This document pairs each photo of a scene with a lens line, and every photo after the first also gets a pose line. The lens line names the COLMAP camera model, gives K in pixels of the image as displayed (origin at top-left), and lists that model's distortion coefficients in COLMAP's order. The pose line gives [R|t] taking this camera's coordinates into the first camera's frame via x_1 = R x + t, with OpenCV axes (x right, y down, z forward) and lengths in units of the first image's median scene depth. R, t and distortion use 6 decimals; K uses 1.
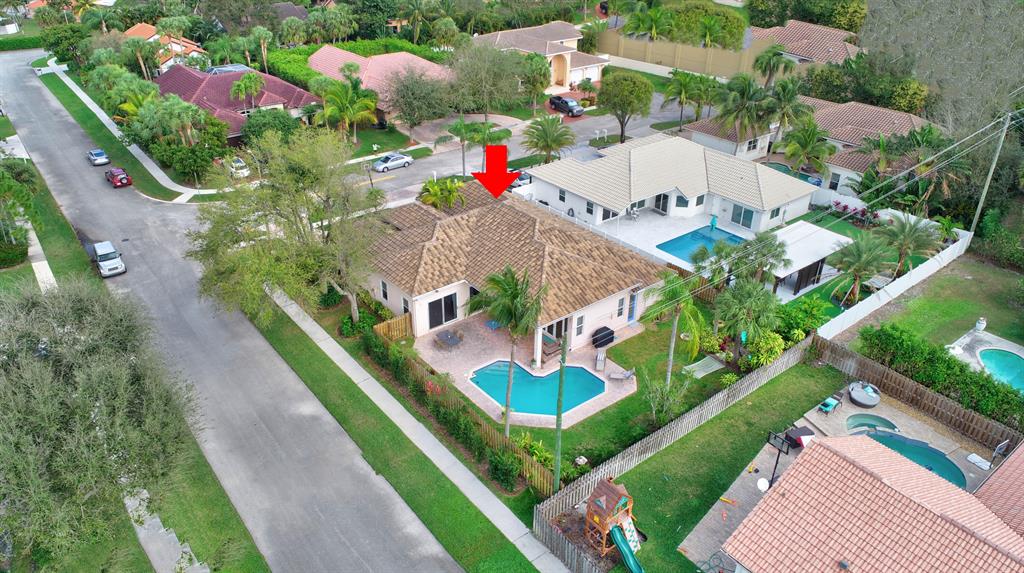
lens RADIAL K [[700.6, 0, 512.3], [0, 700.6, 289.1], [0, 0, 1]] dist [-0.010554, -0.001927]
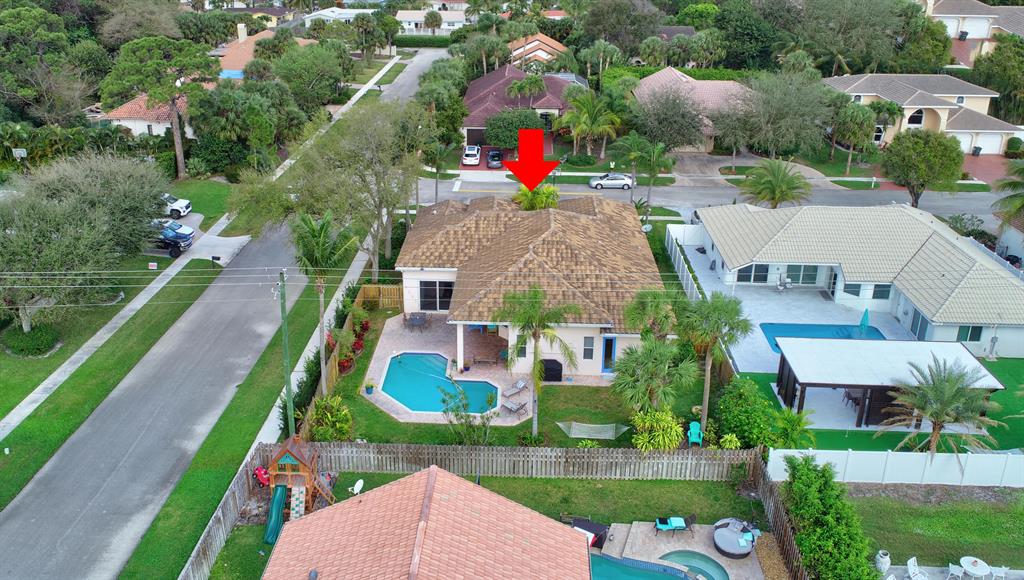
lens RADIAL K [[819.1, 0, 505.9], [0, 819.1, 293.0], [0, 0, 1]] dist [-0.011696, -0.011352]
pose [[0.760509, 0.262220, -0.594026, 0.571230], [-0.321941, 0.946742, 0.005749, -0.008269], [0.563897, 0.186870, 0.804425, 0.136797]]
